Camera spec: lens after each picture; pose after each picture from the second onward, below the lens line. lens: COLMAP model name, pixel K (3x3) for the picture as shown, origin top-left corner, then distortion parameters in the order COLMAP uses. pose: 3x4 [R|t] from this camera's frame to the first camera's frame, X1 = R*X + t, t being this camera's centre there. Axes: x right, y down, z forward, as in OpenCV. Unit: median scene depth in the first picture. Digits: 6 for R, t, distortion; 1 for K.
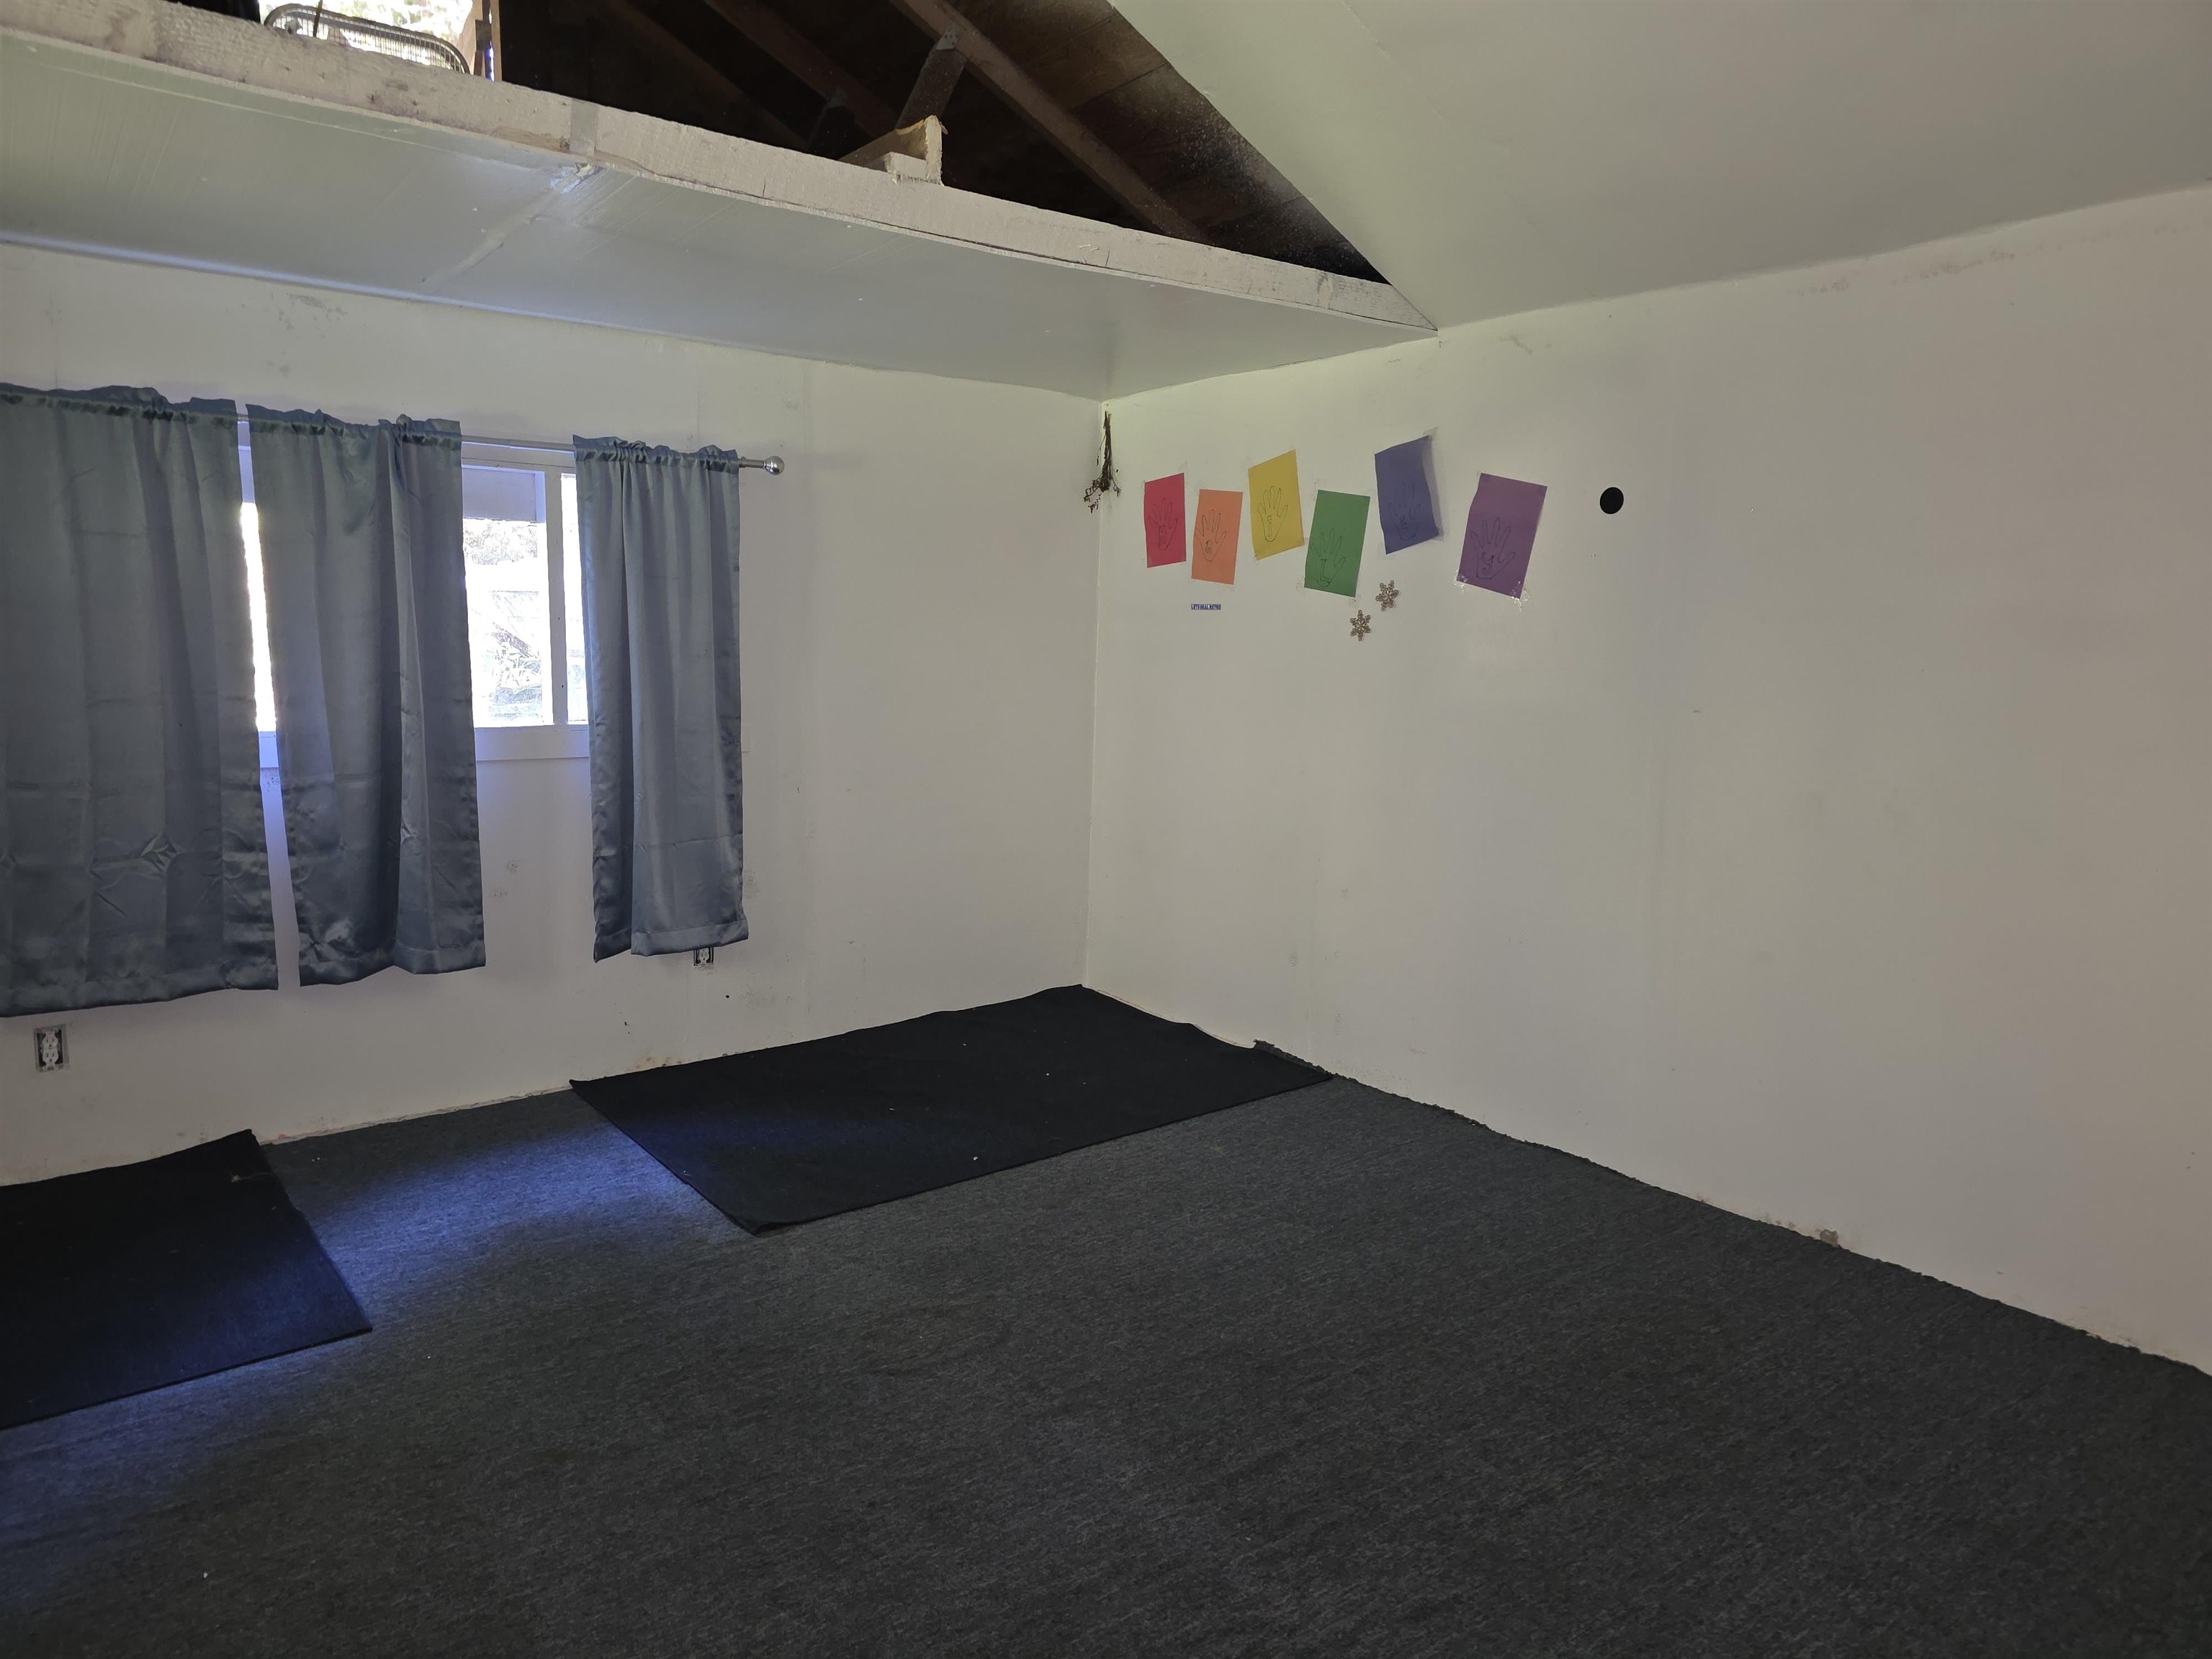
lens RADIAL K [[1470.4, 0, 1097.3], [0, 1470.4, 826.4], [0, 0, 1]] dist [0.089088, -0.050497]
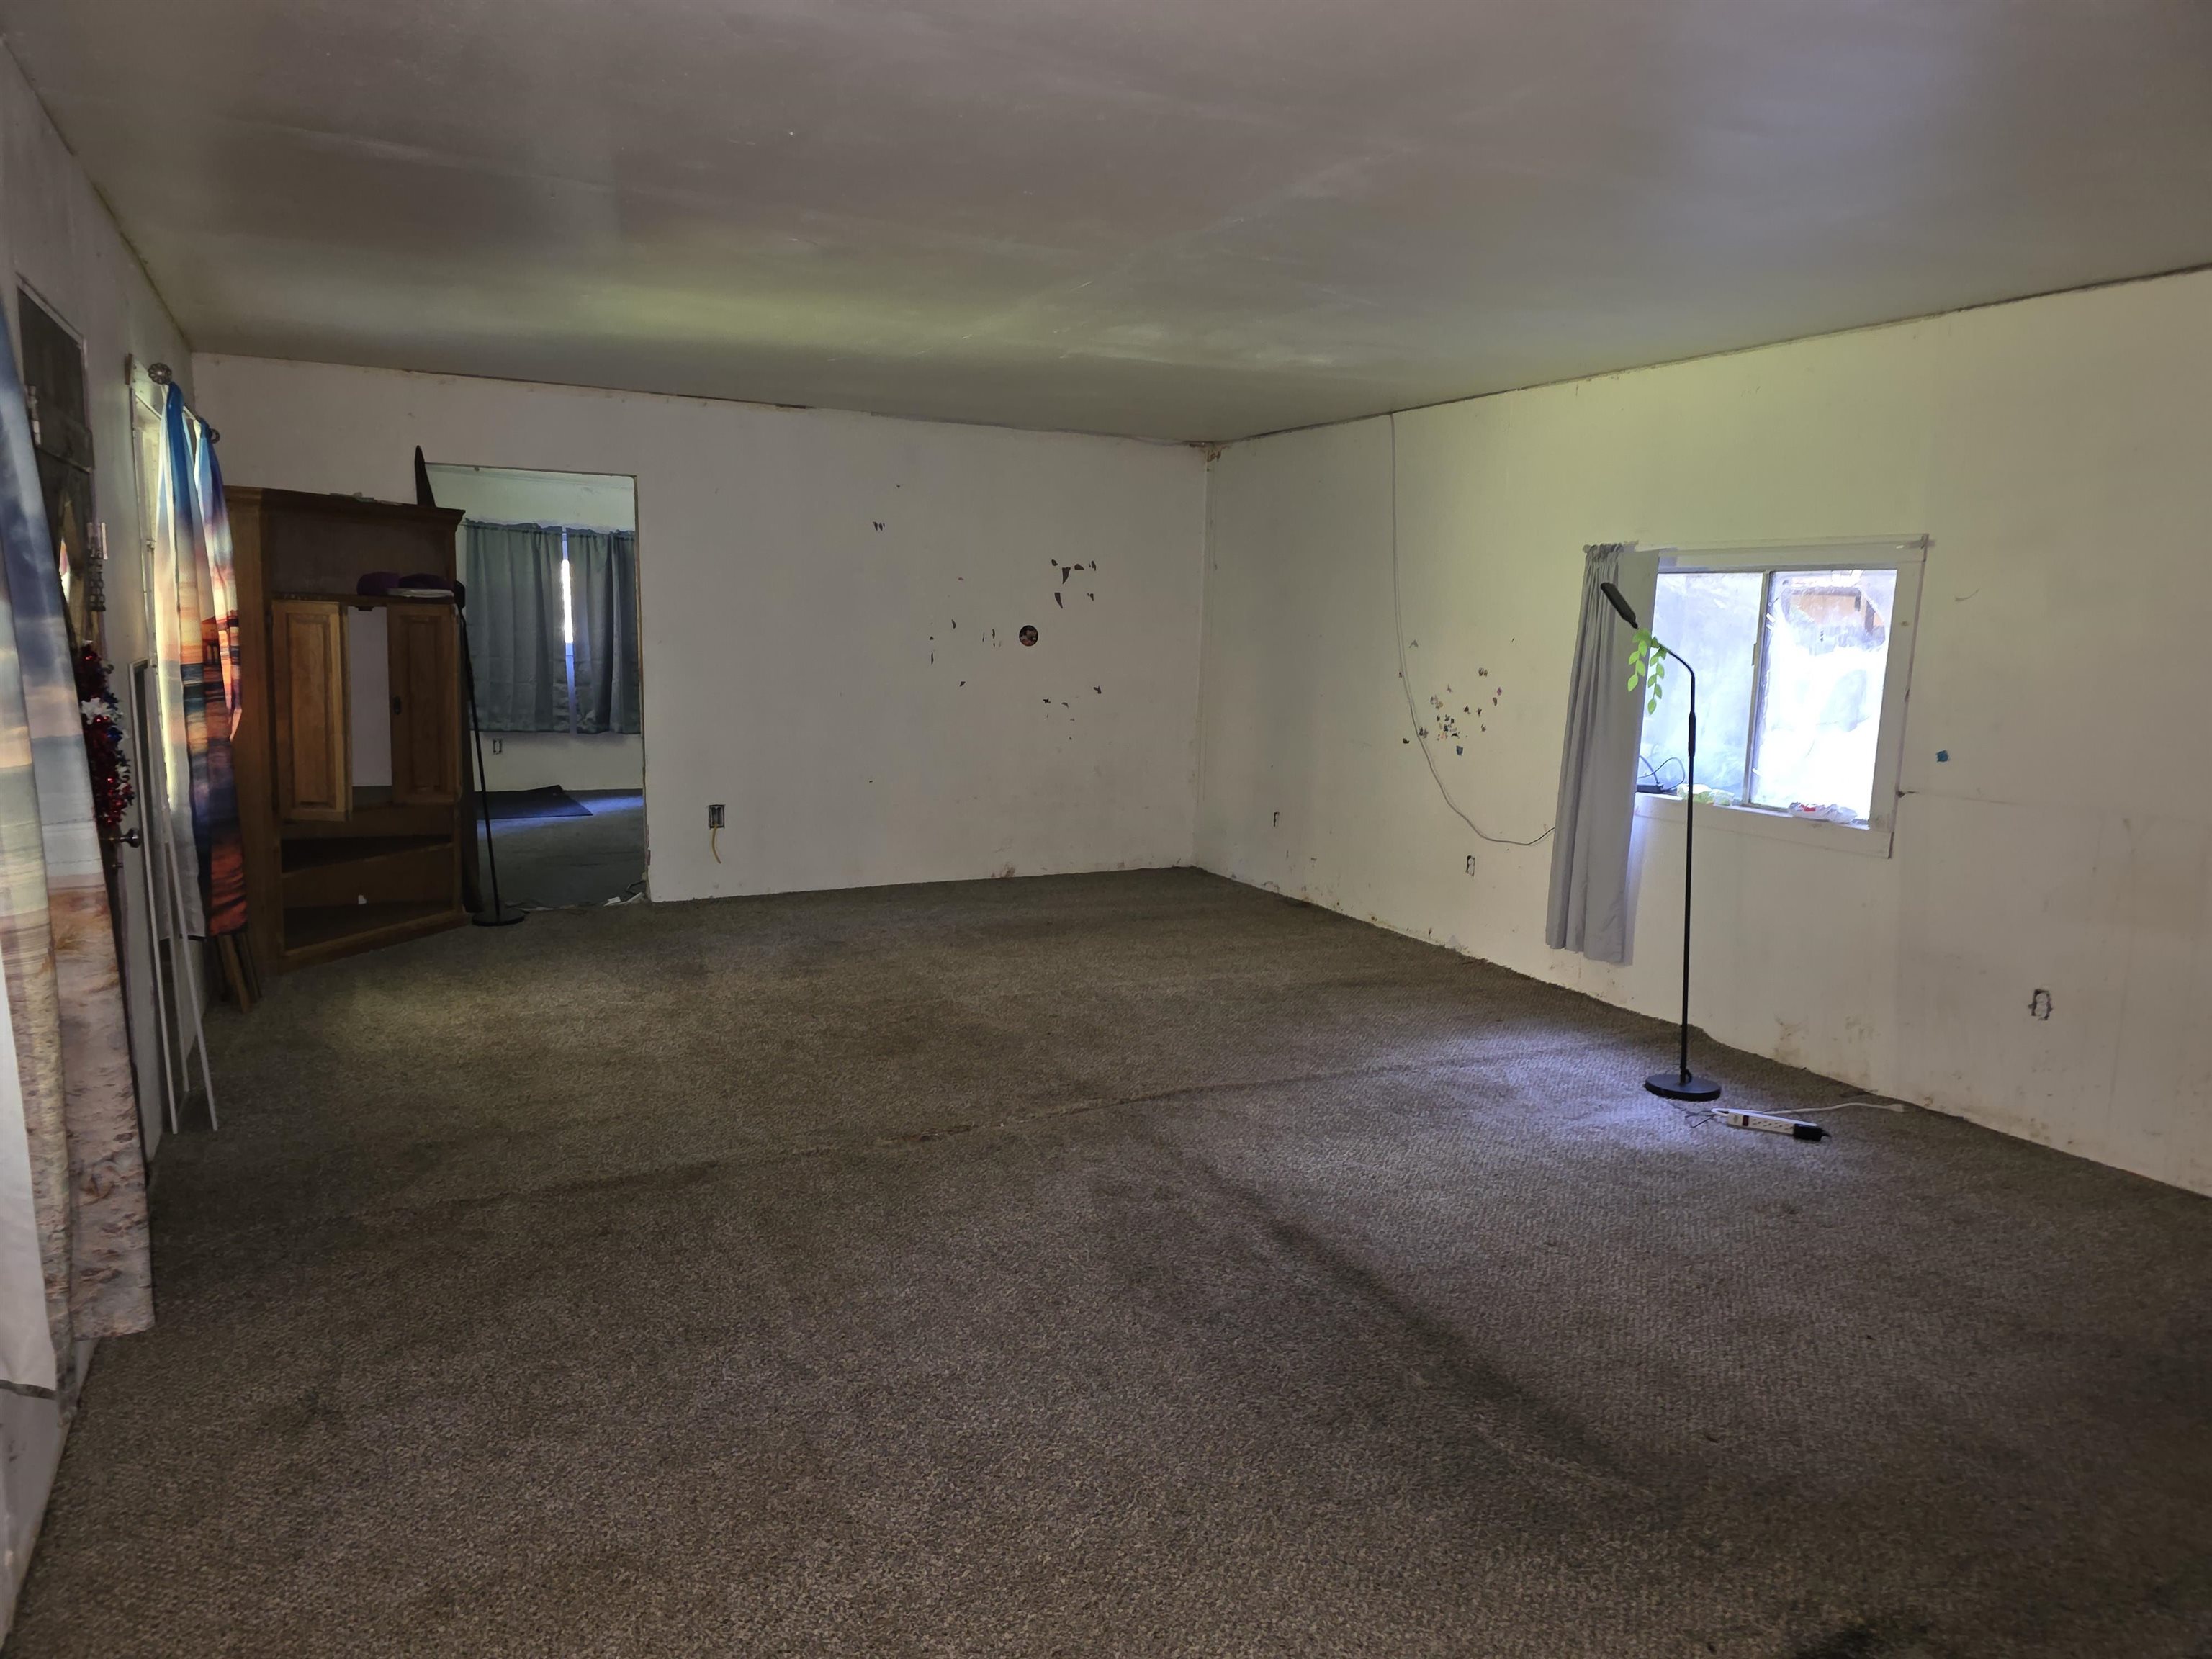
lens RADIAL K [[1470.4, 0, 1111.5], [0, 1470.4, 840.8], [0, 0, 1]] dist [0.089088, -0.050497]
pose [[0.986779, 0.018366, -0.161030, 0.709541], [-0.022368, 0.999484, -0.023072, 0.273340], [0.160523, 0.026369, 0.986680, -1.234522]]
